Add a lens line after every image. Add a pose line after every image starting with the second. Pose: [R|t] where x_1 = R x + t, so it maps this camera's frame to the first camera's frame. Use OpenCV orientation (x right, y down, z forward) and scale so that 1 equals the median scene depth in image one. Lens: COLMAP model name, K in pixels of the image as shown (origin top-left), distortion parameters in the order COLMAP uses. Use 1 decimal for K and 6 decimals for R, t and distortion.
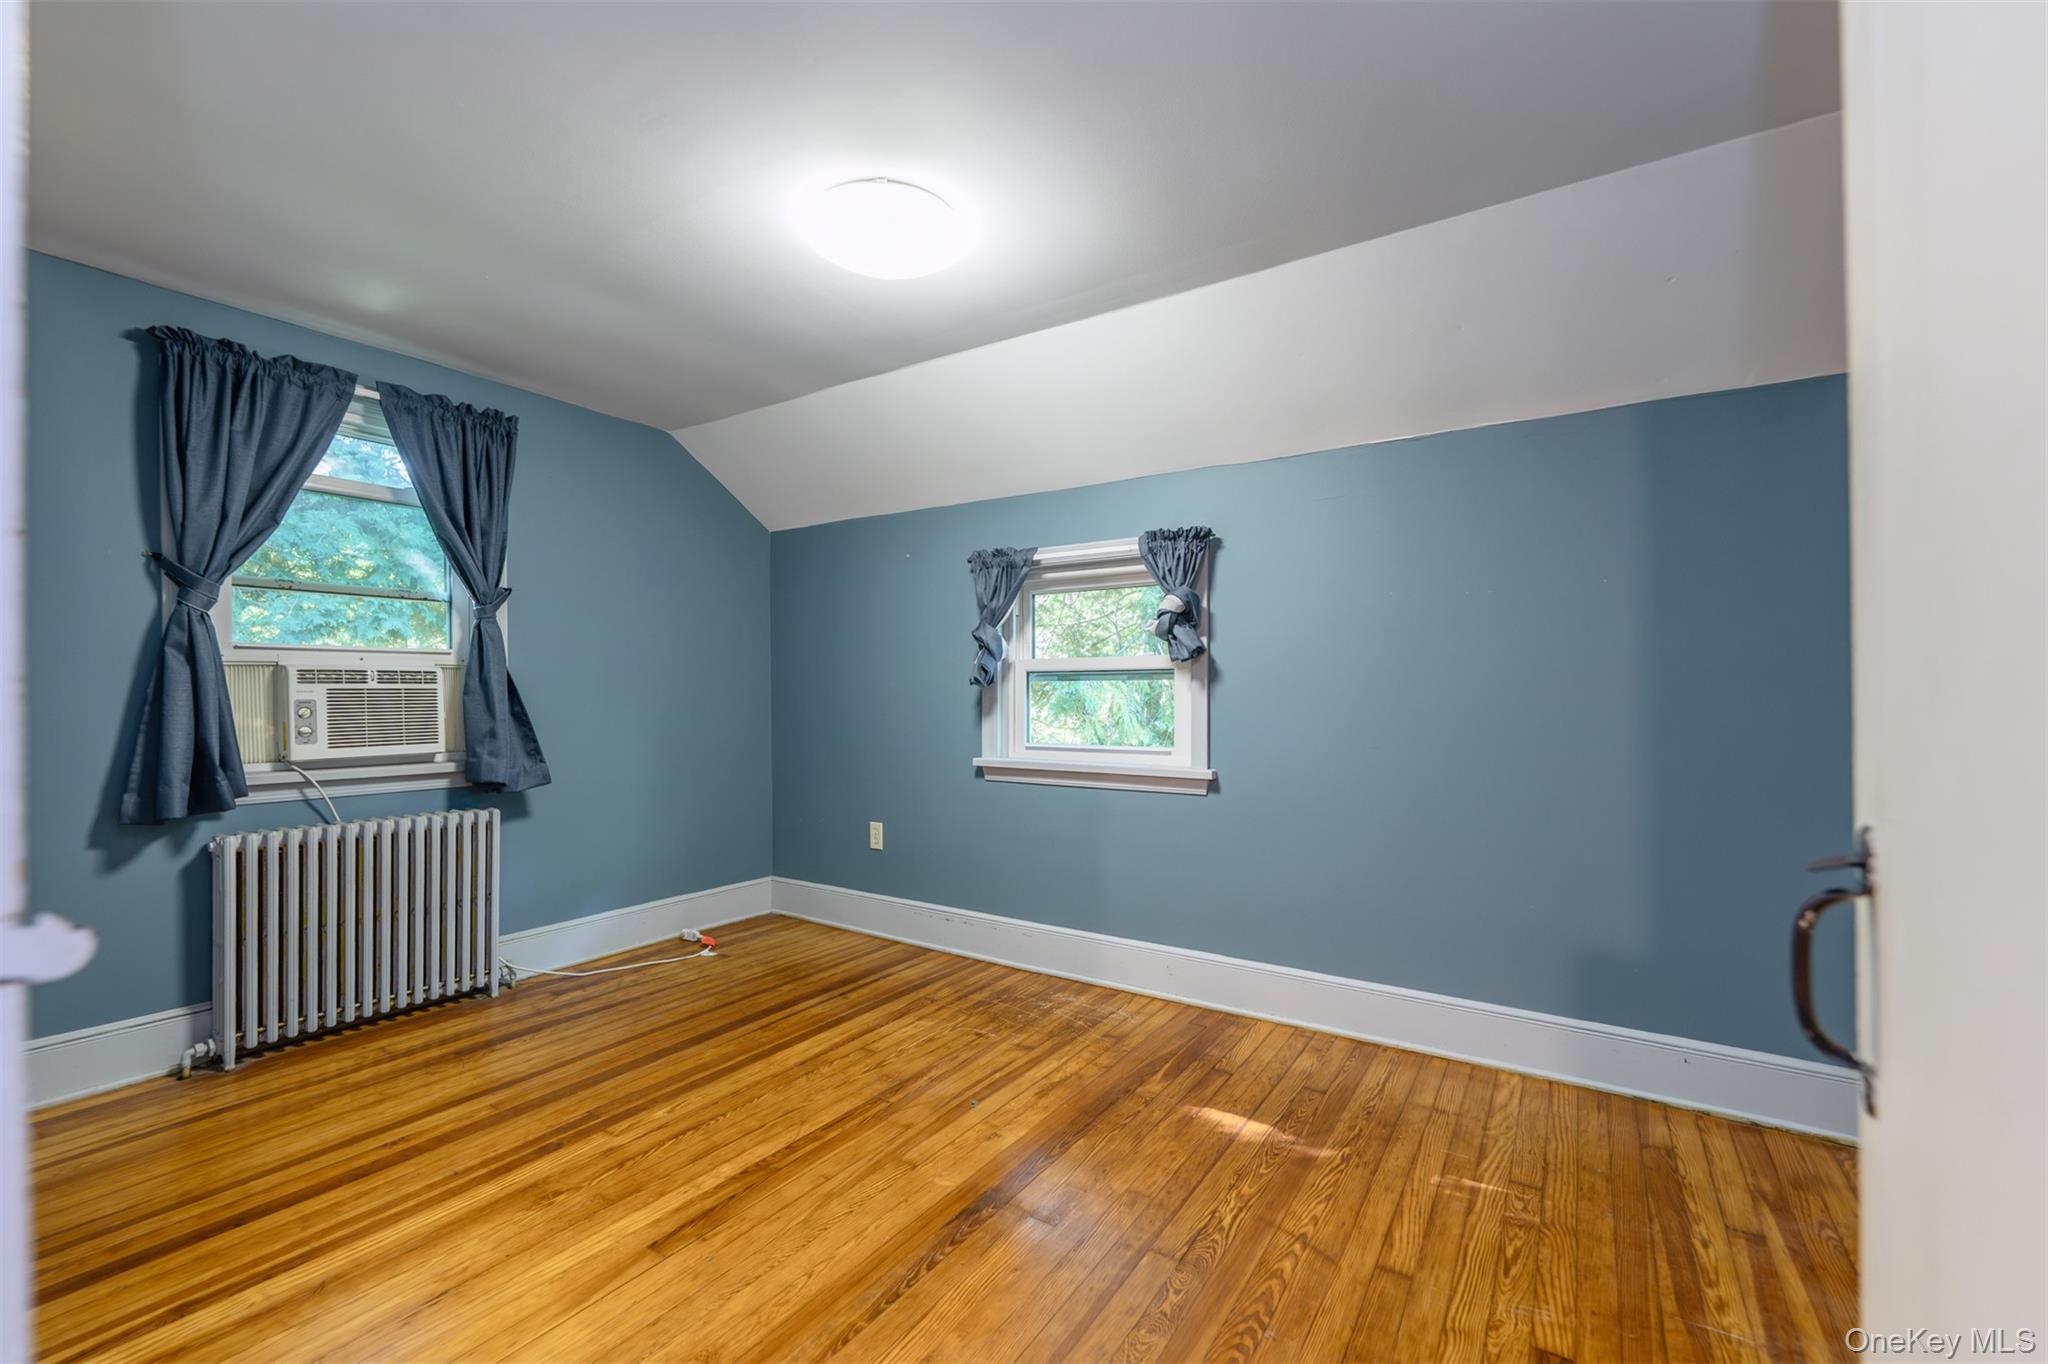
lens RADIAL K [[852.4, 0, 1024.0], [0, 852.4, 682.0], [0, 0, 1]] dist [-0.000478, -0.000231]
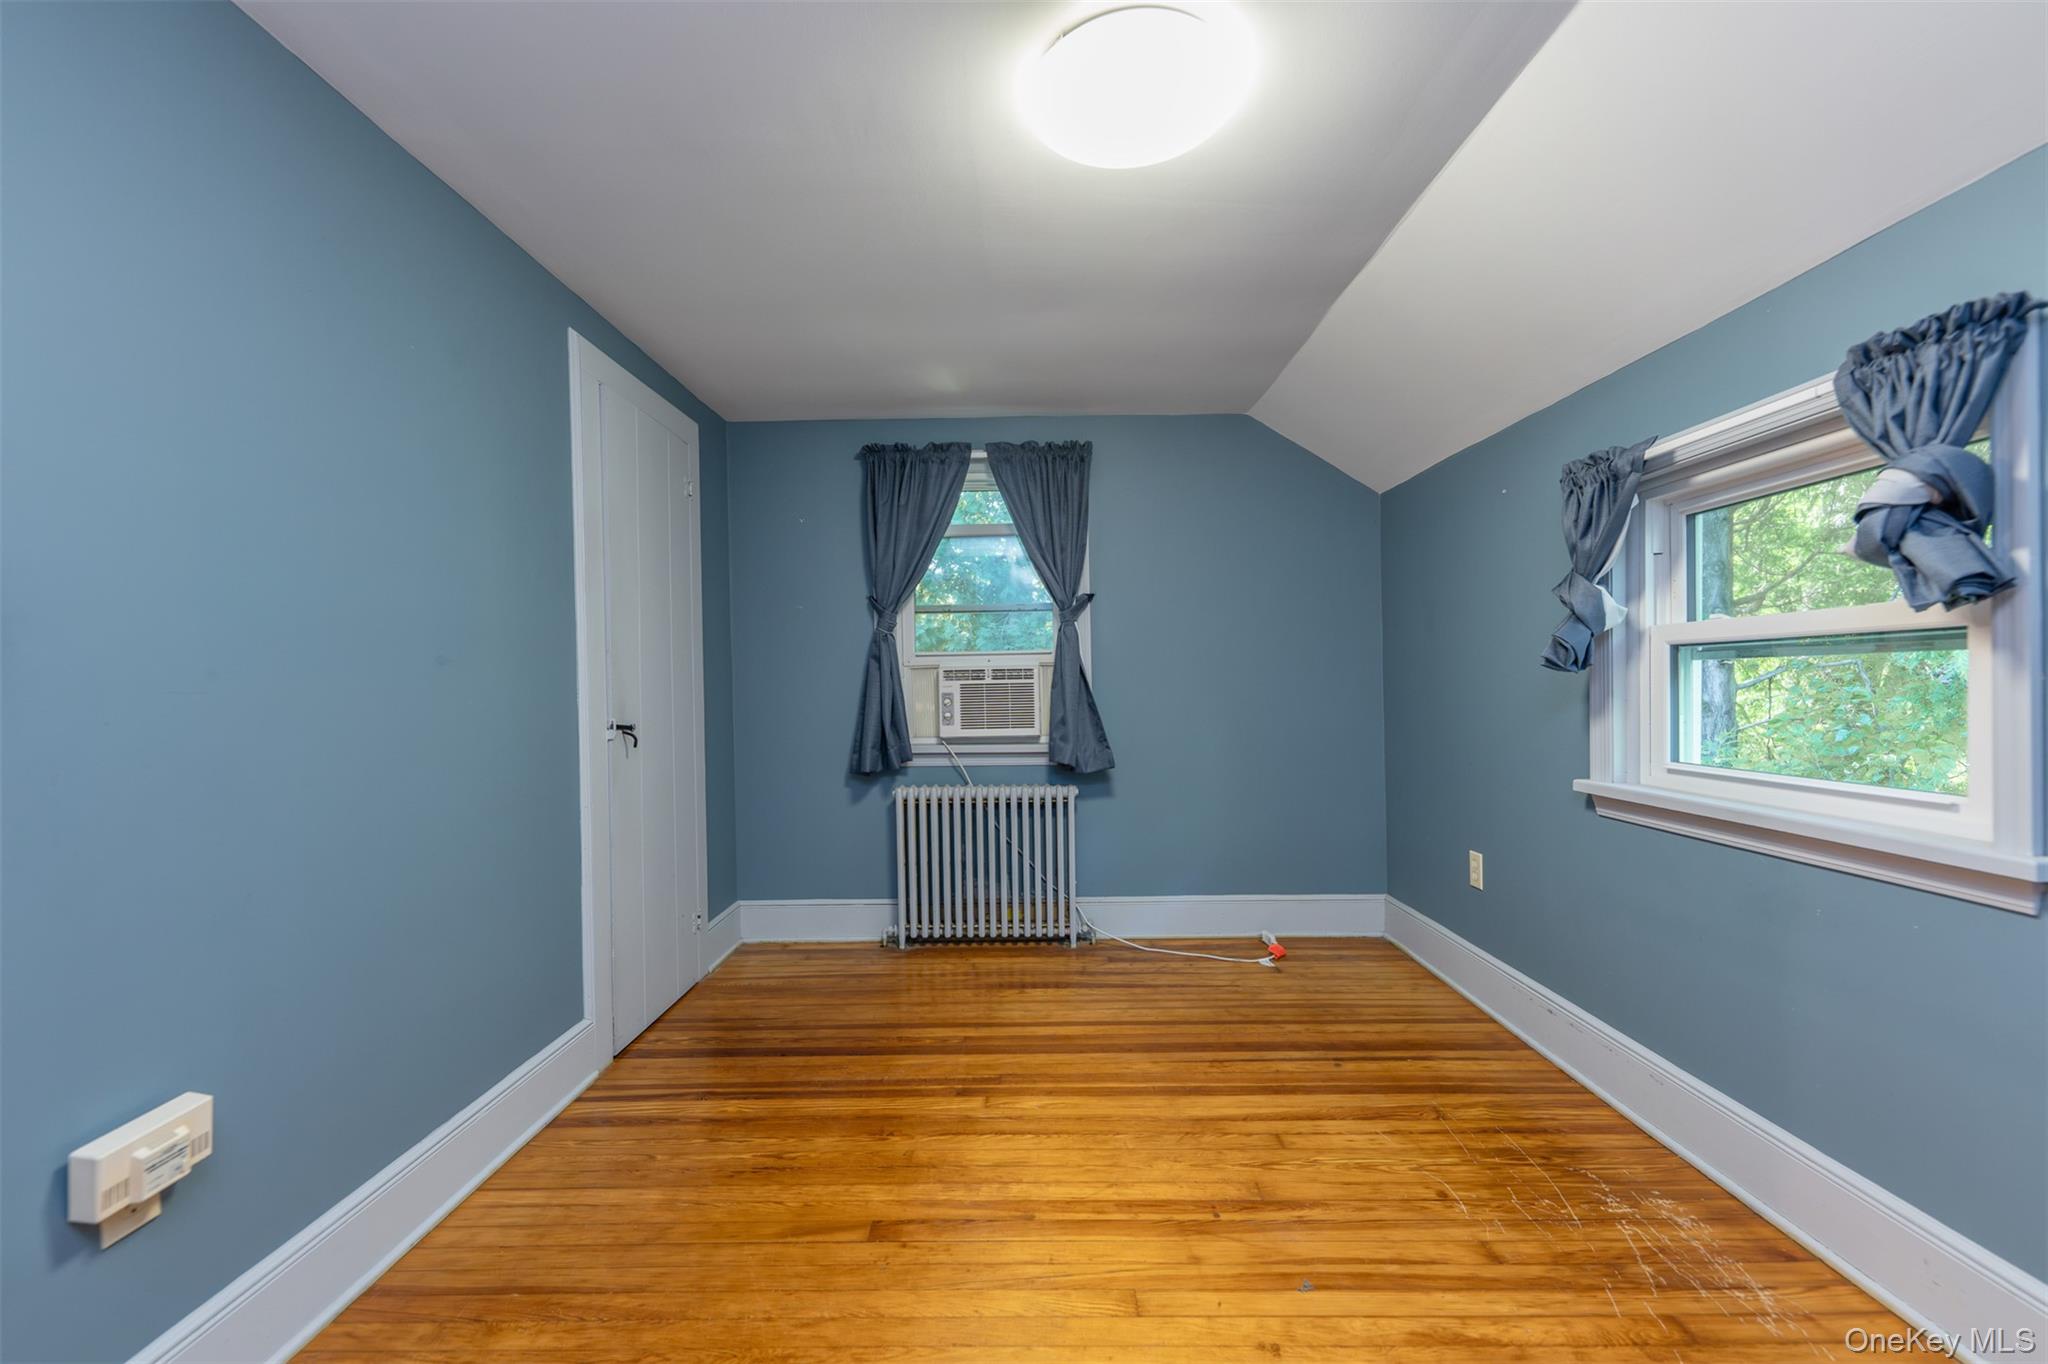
lens RADIAL K [[819.5, 0, 1024.0], [0, 819.5, 682.0], [0, 0, 1]] dist [0.001201, -0.000305]
pose [[0.540383, -0.007897, -0.841382, 0.289235], [0.024234, 0.999687, 0.006182, -0.000906], [0.841070, -0.023731, 0.540406, 0.354776]]
